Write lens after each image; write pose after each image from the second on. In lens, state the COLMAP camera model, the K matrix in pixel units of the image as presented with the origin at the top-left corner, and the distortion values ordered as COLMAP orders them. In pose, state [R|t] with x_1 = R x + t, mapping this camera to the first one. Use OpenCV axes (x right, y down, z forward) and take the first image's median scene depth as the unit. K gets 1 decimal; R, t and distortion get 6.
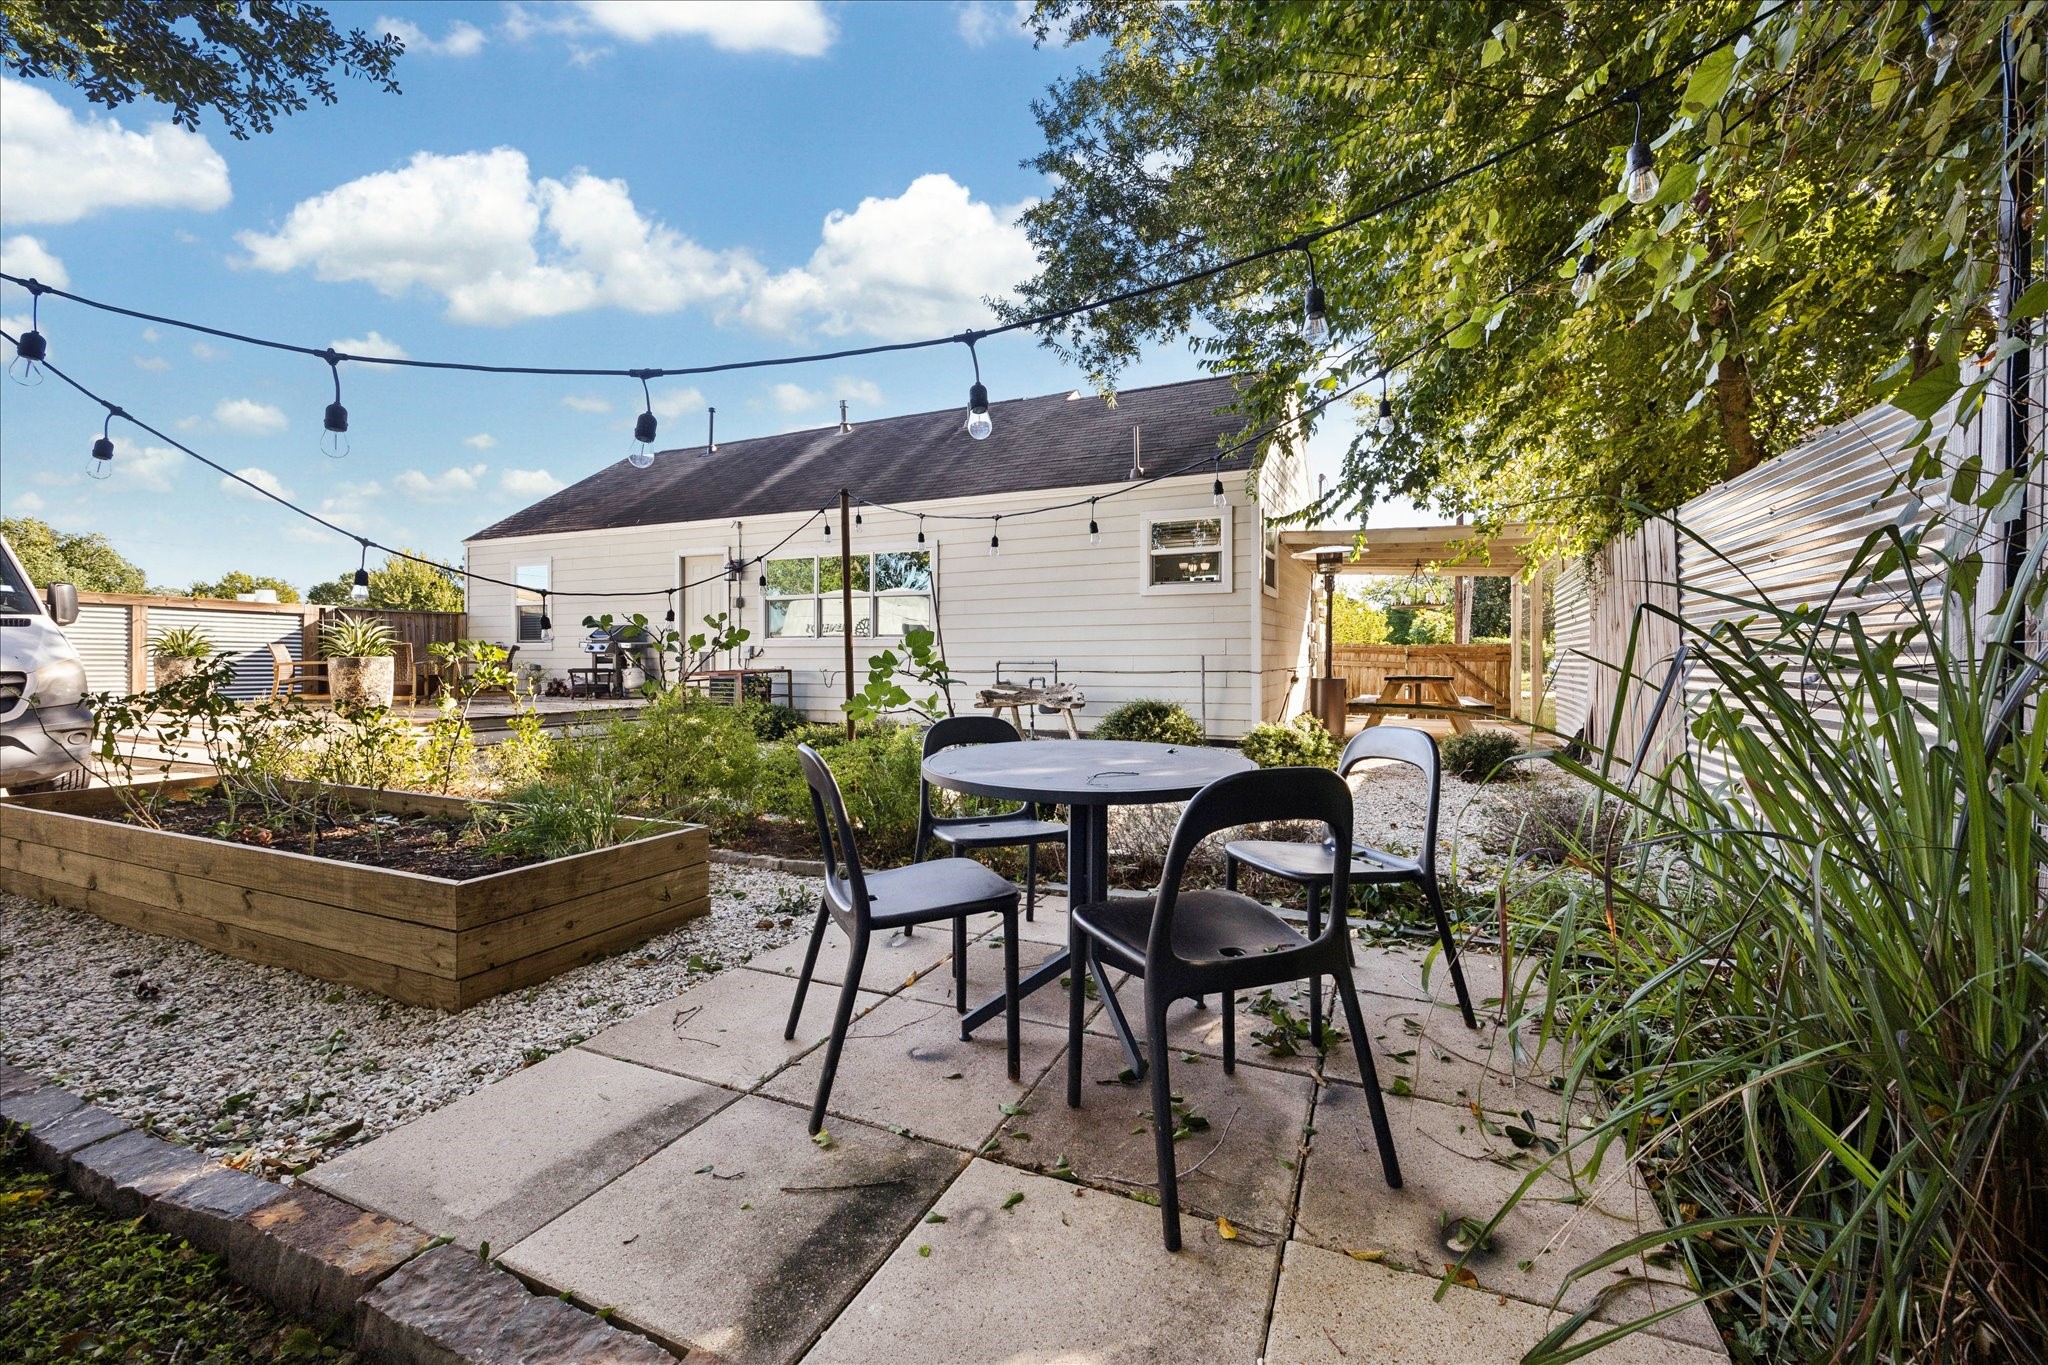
lens RADIAL K [[793.7, 0, 1024.0], [0, 793.7, 682.5], [0, 0, 1]] dist [-0.000823, -0.000018]
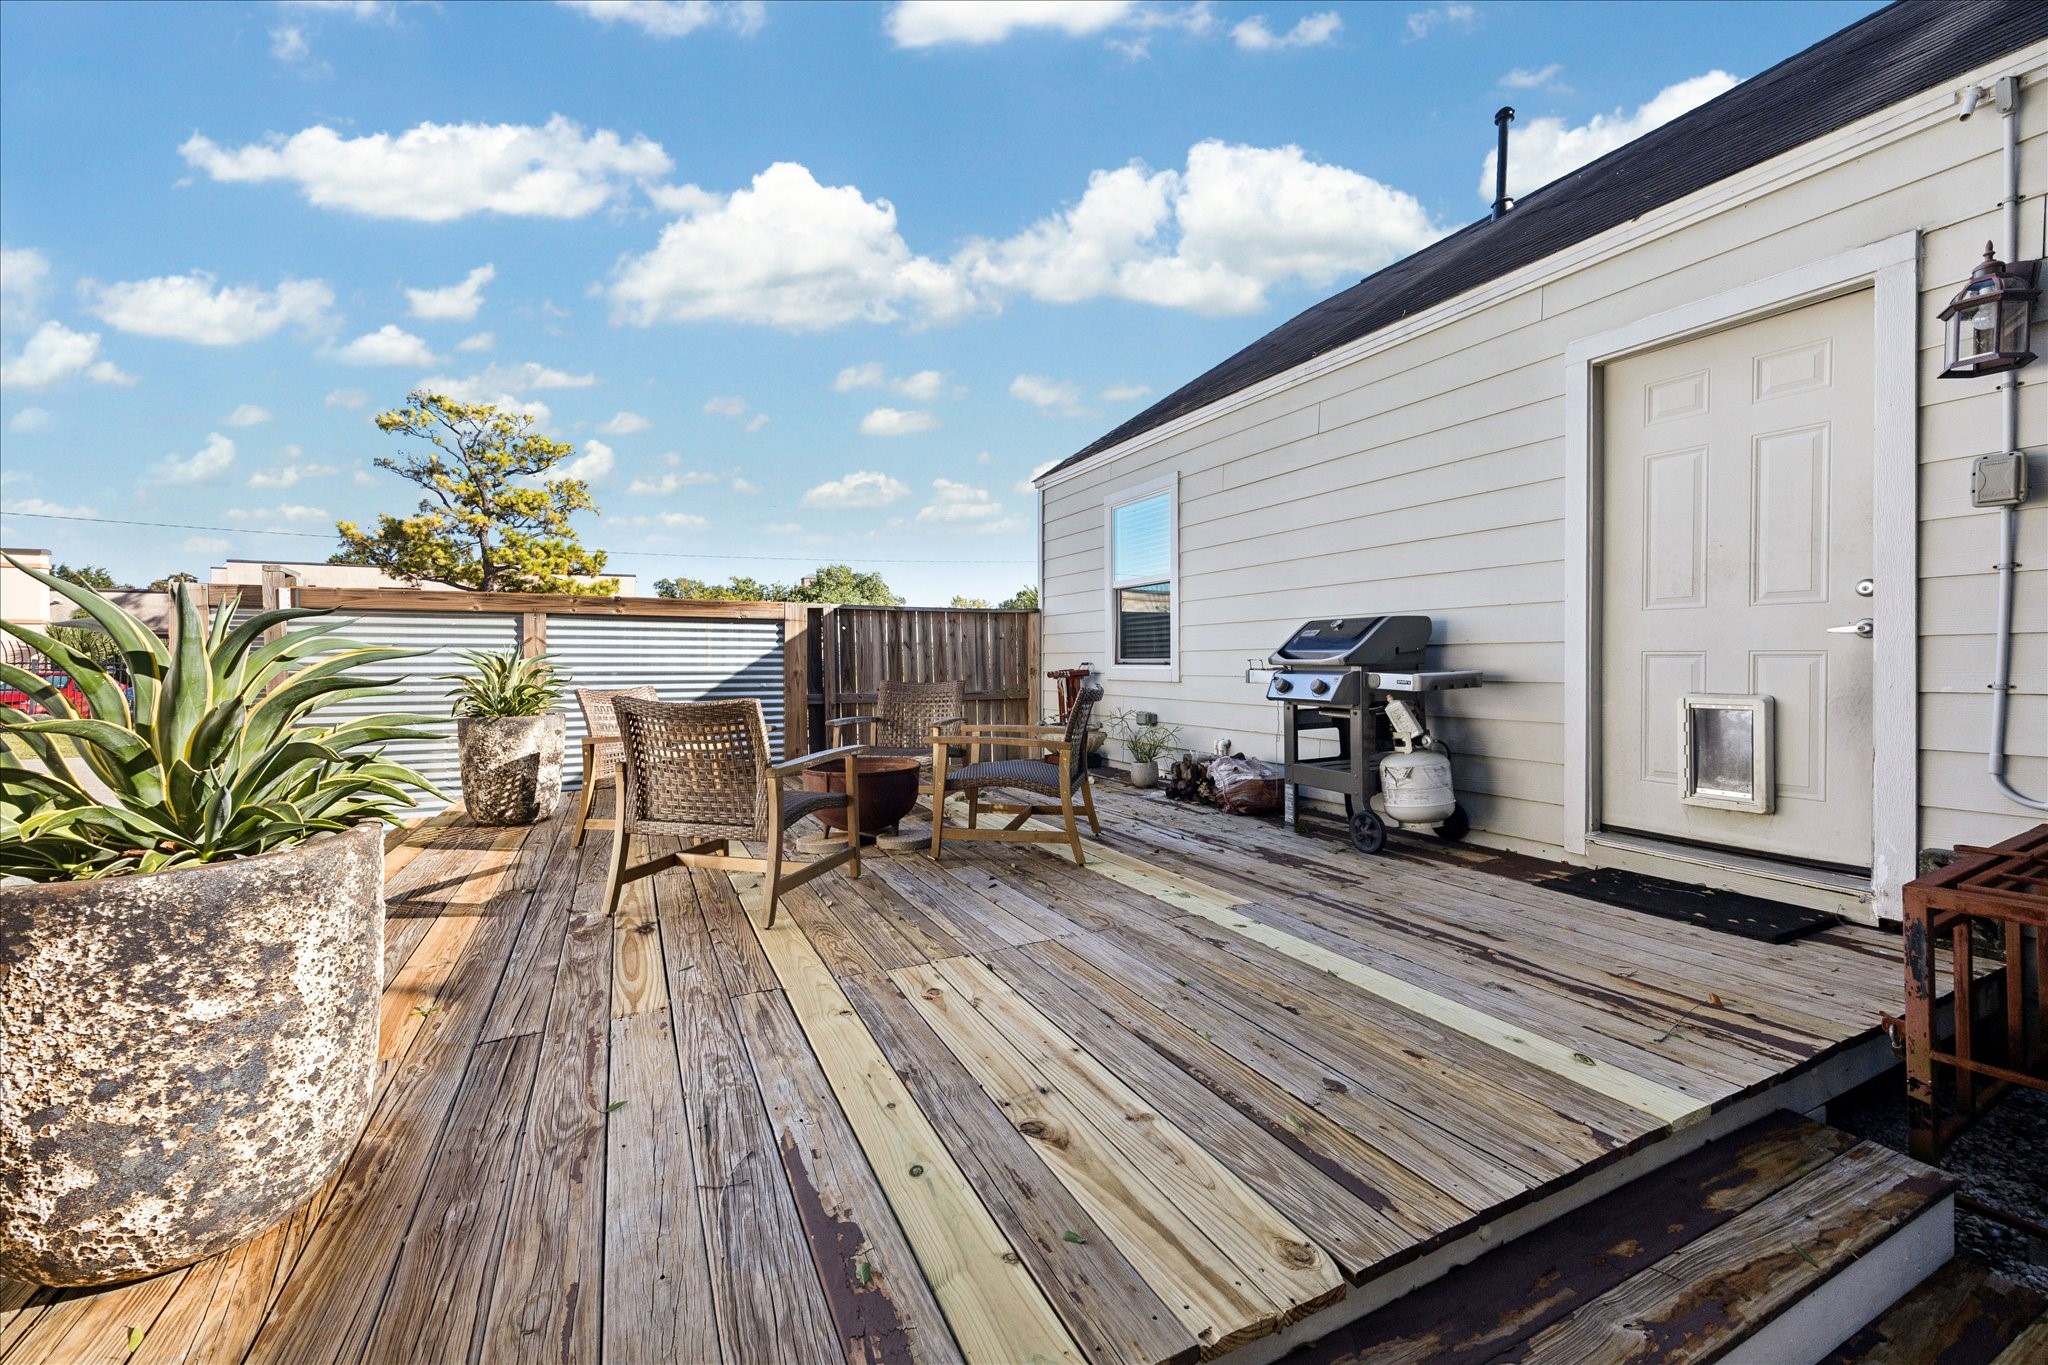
lens RADIAL K [[793.7, 0, 1024.0], [0, 793.7, 682.5], [0, 0, 1]] dist [-0.000823, -0.000018]
pose [[0.753480, 0.012784, -0.657347, -0.387401], [-0.012437, 0.999909, 0.005190, -0.043567], [0.657353, 0.004265, 0.753570, 0.638757]]
